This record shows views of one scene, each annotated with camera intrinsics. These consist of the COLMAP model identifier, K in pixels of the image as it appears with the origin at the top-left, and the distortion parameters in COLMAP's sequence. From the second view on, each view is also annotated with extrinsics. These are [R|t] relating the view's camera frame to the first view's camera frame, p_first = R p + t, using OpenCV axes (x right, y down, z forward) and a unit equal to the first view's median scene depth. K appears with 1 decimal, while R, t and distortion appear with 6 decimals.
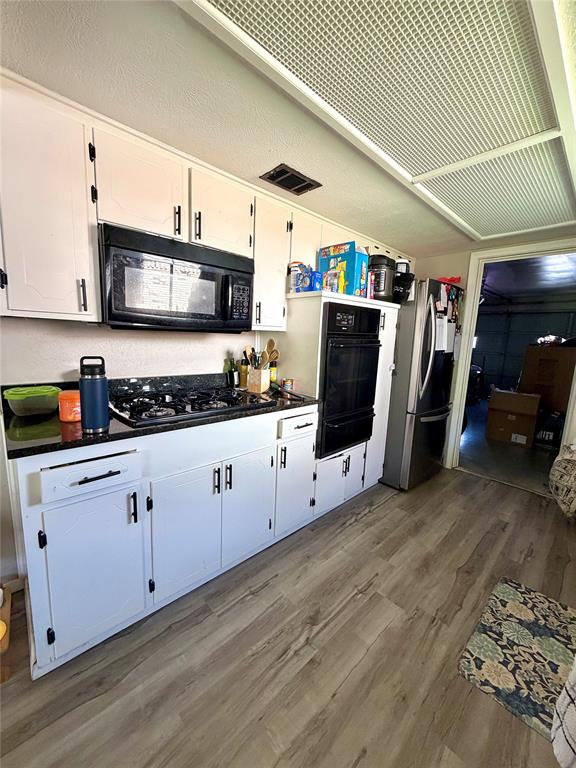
lens RADIAL K [[308.0, 0, 287.2], [0, 308.0, 382.1], [0, 0, 1]] dist [0.003322, -0.000011]
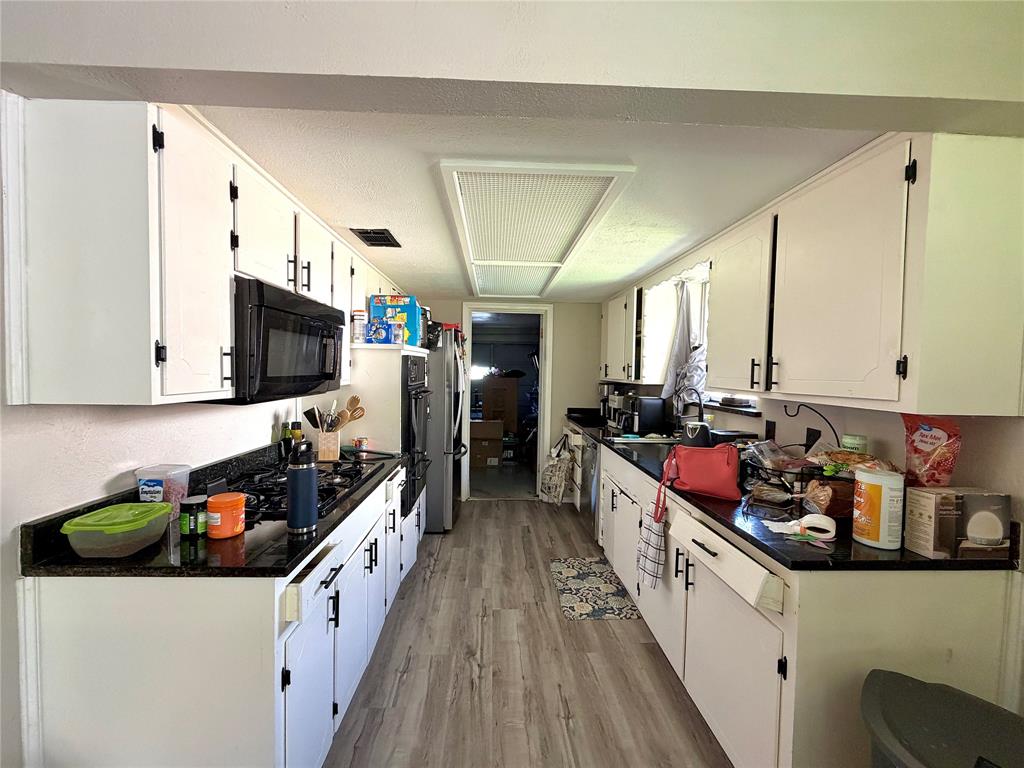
lens RADIAL K [[410.7, 0, 509.2], [0, 410.7, 384.8], [0, 0, 1]] dist [0.003322, -0.000011]
pose [[0.661316, -0.057711, 0.747884, -0.773309], [0.122452, 0.991967, -0.031732, -0.093897], [-0.740045, 0.112565, 0.663070, -0.151342]]
